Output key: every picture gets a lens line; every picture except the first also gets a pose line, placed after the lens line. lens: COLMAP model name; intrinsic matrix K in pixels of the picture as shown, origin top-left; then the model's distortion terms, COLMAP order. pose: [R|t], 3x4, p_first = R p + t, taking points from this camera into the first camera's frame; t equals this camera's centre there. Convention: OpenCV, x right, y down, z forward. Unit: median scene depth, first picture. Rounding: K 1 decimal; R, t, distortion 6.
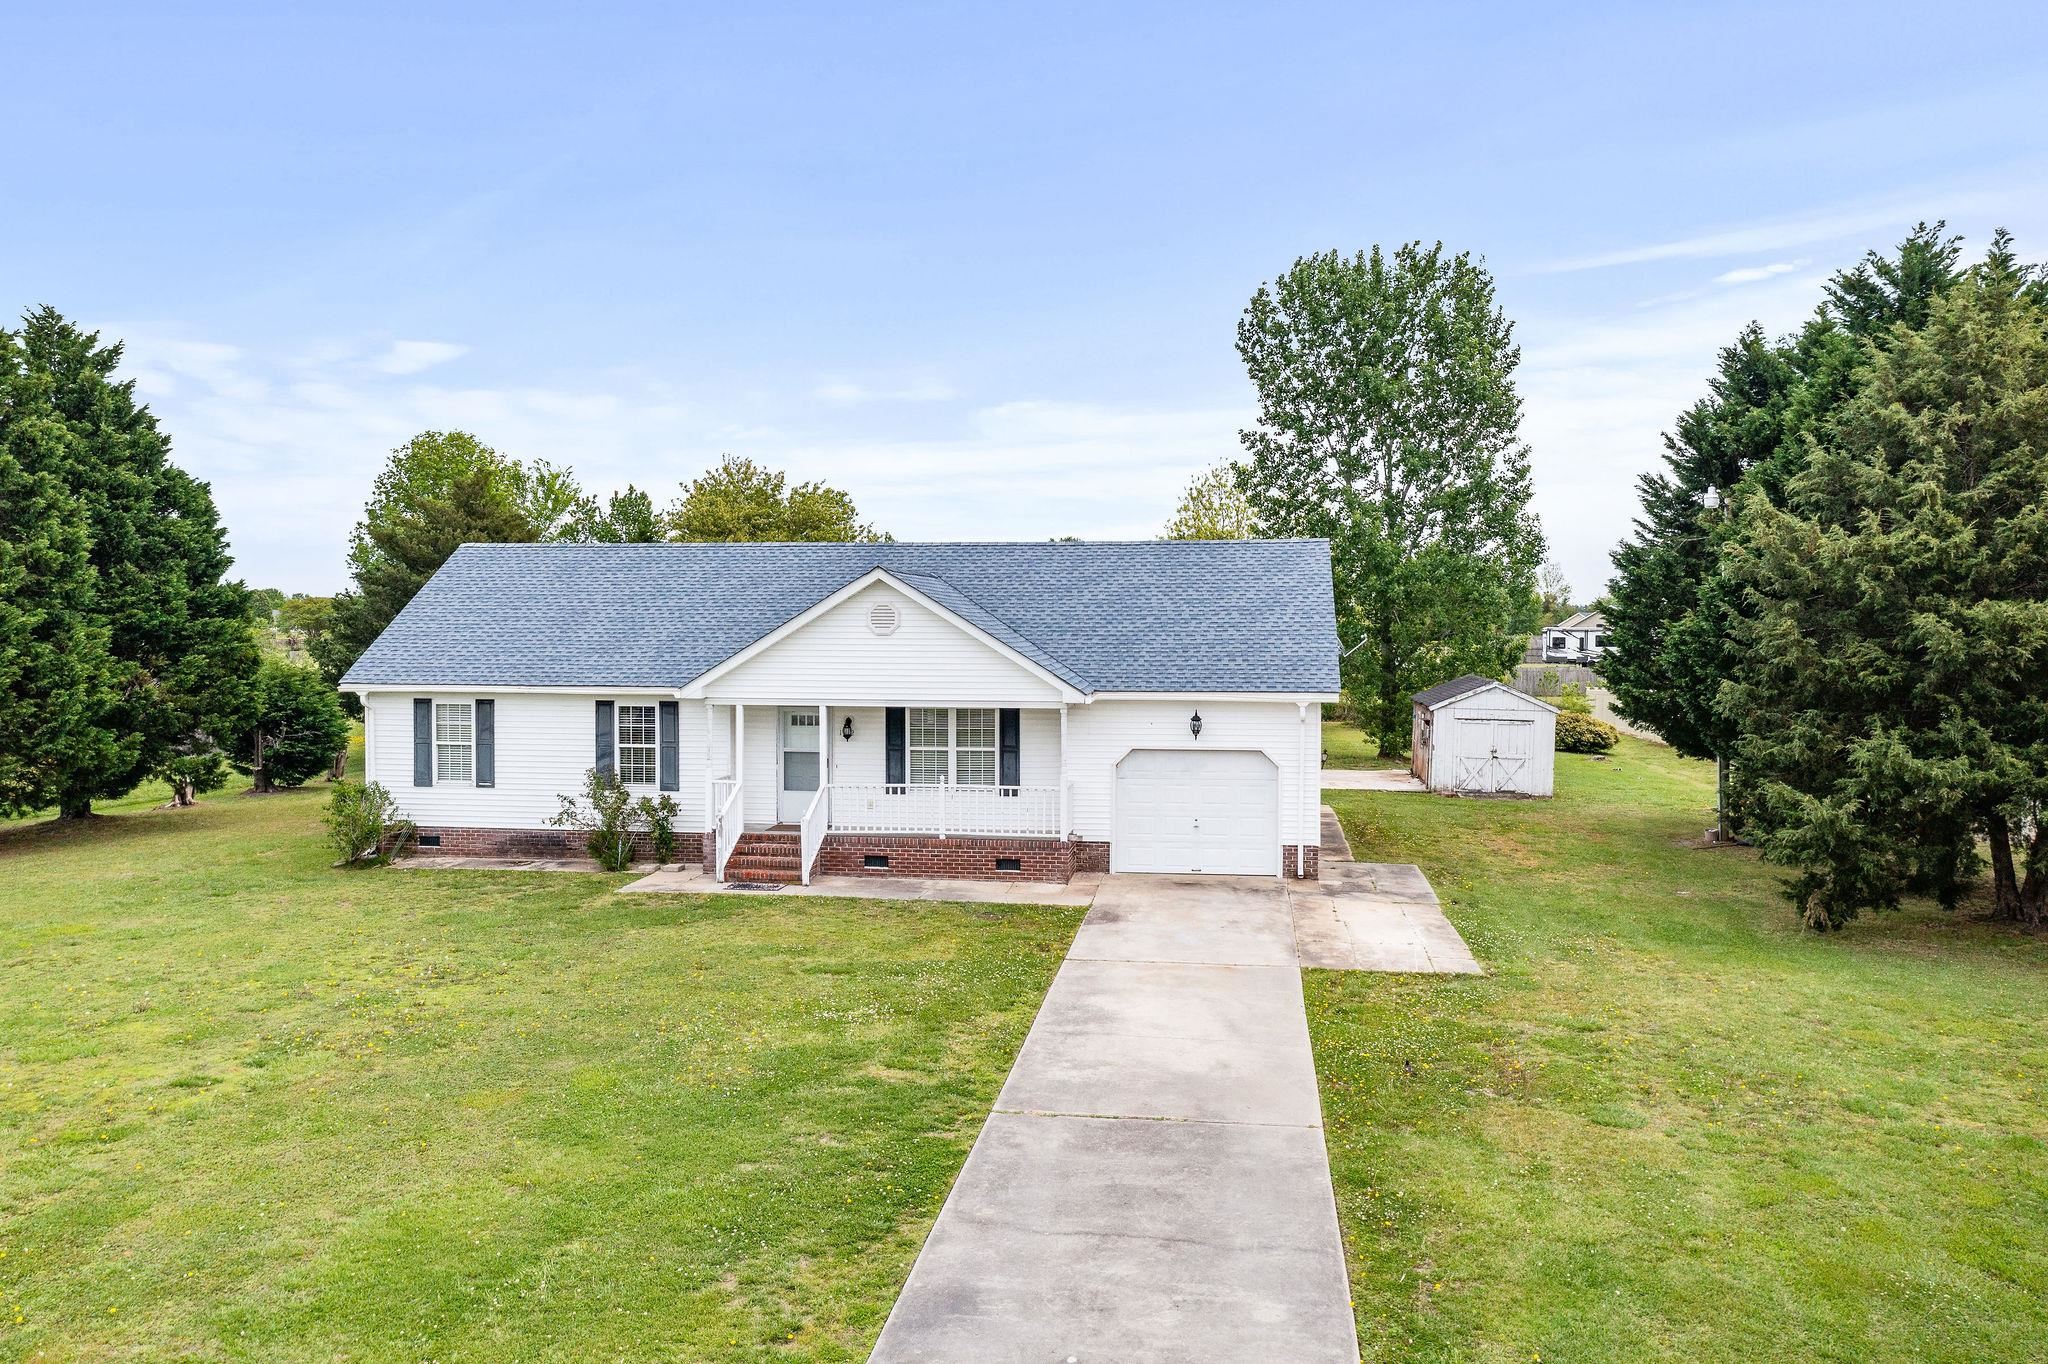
lens RADIAL K [[1600.1, 0, 1024.3], [0, 1600.1, 675.7], [0, 0, 1]] dist [-0.010627, -0.002410]
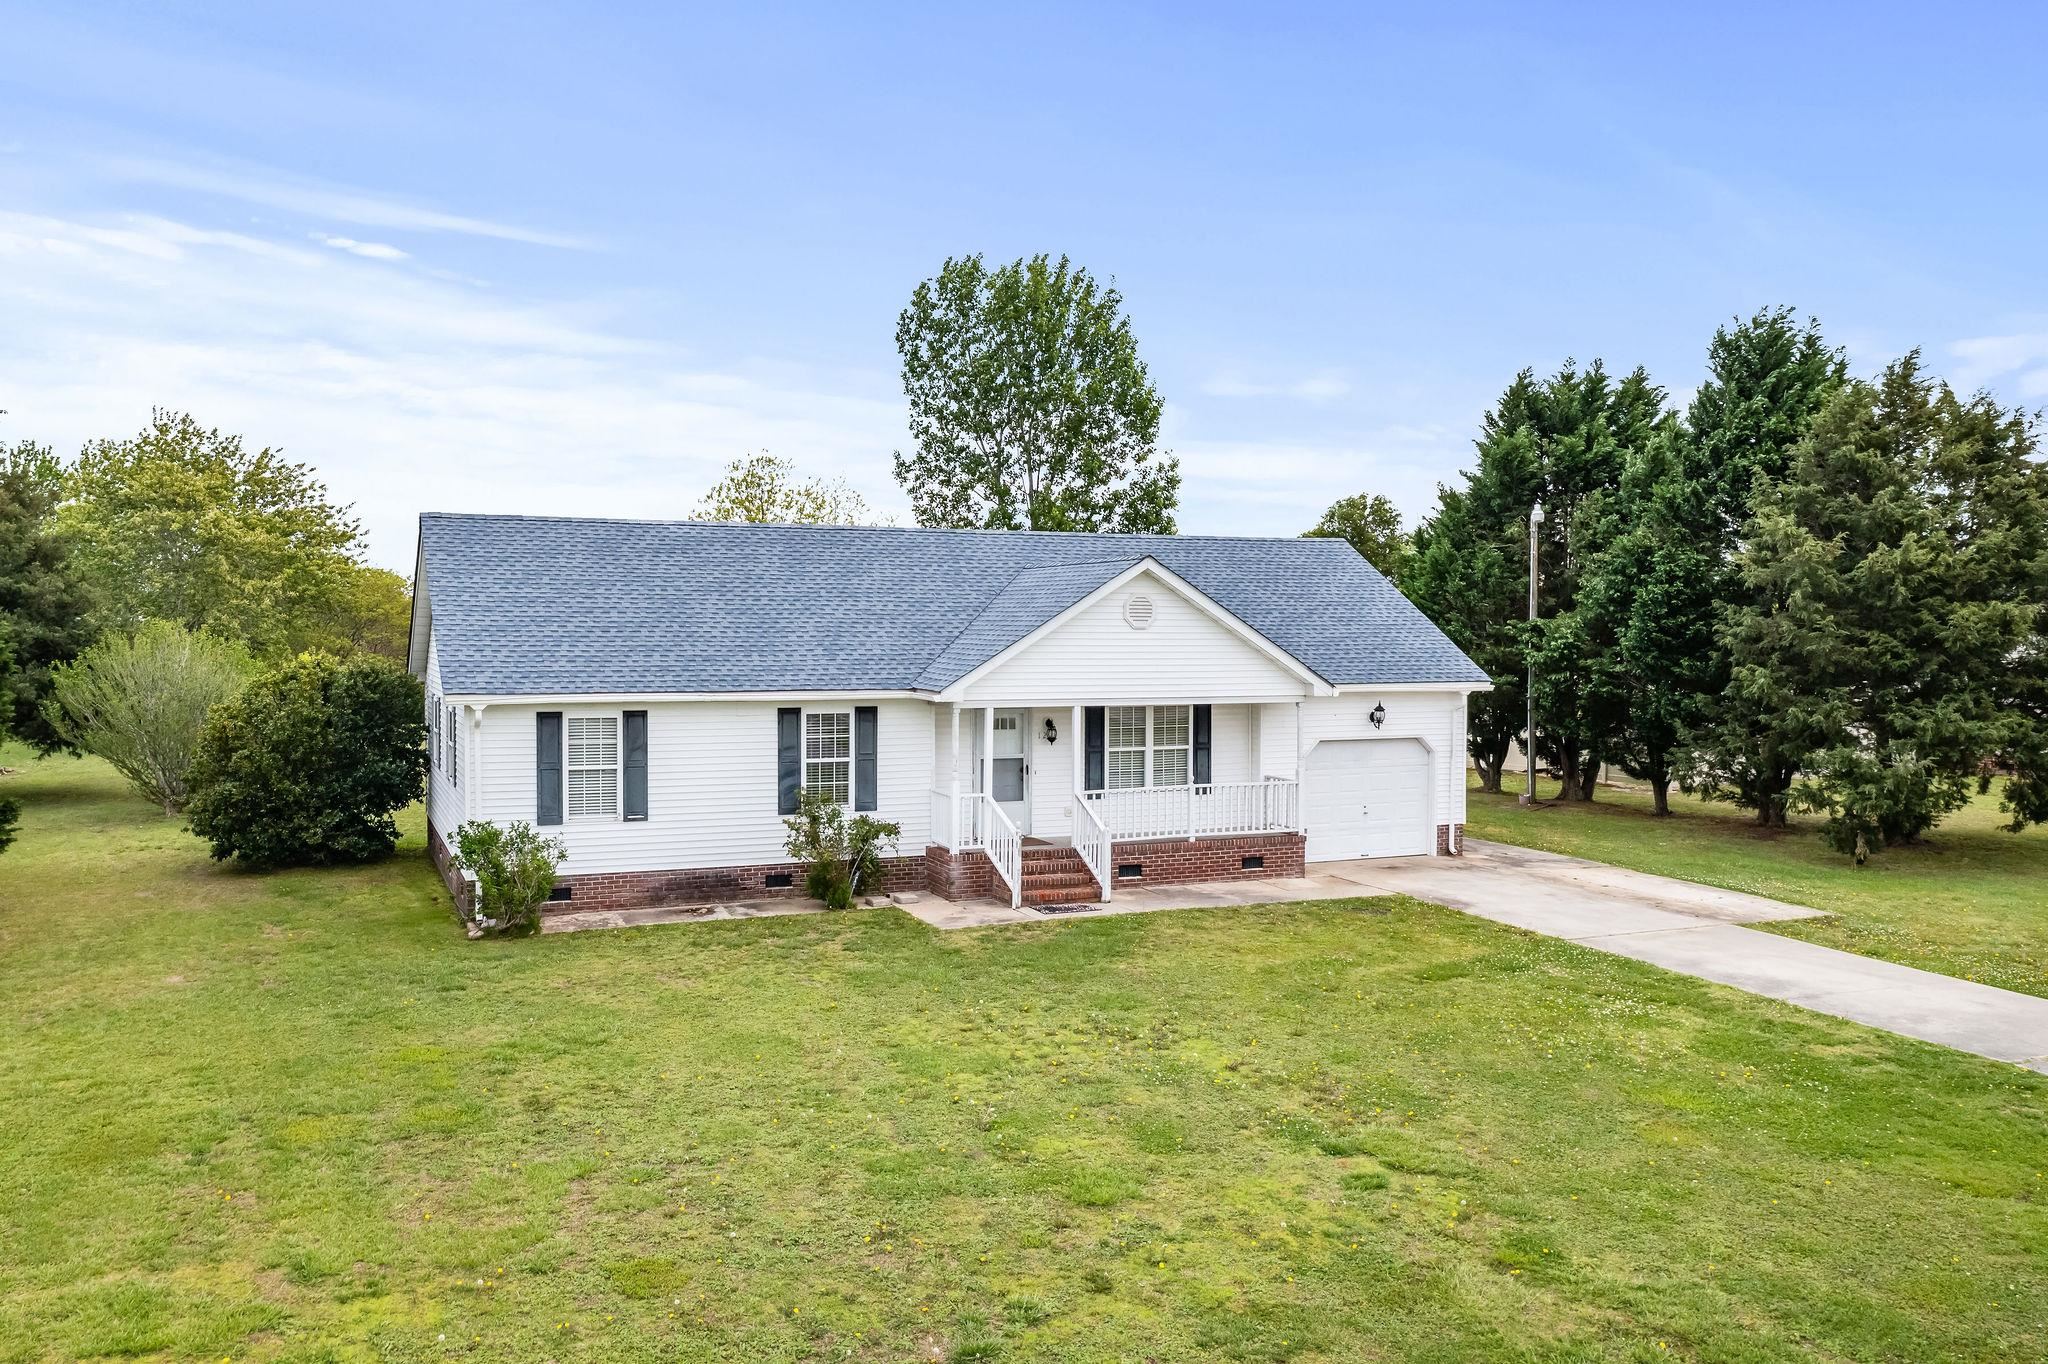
lens RADIAL K [[1600.1, 0, 1024.3], [0, 1600.1, 675.7], [0, 0, 1]] dist [-0.010627, -0.002410]
pose [[0.855523, -0.017118, 0.517481, -0.597811], [0.016713, 0.999846, 0.005443, -0.003971], [-0.517494, 0.003992, 0.855677, 0.220624]]
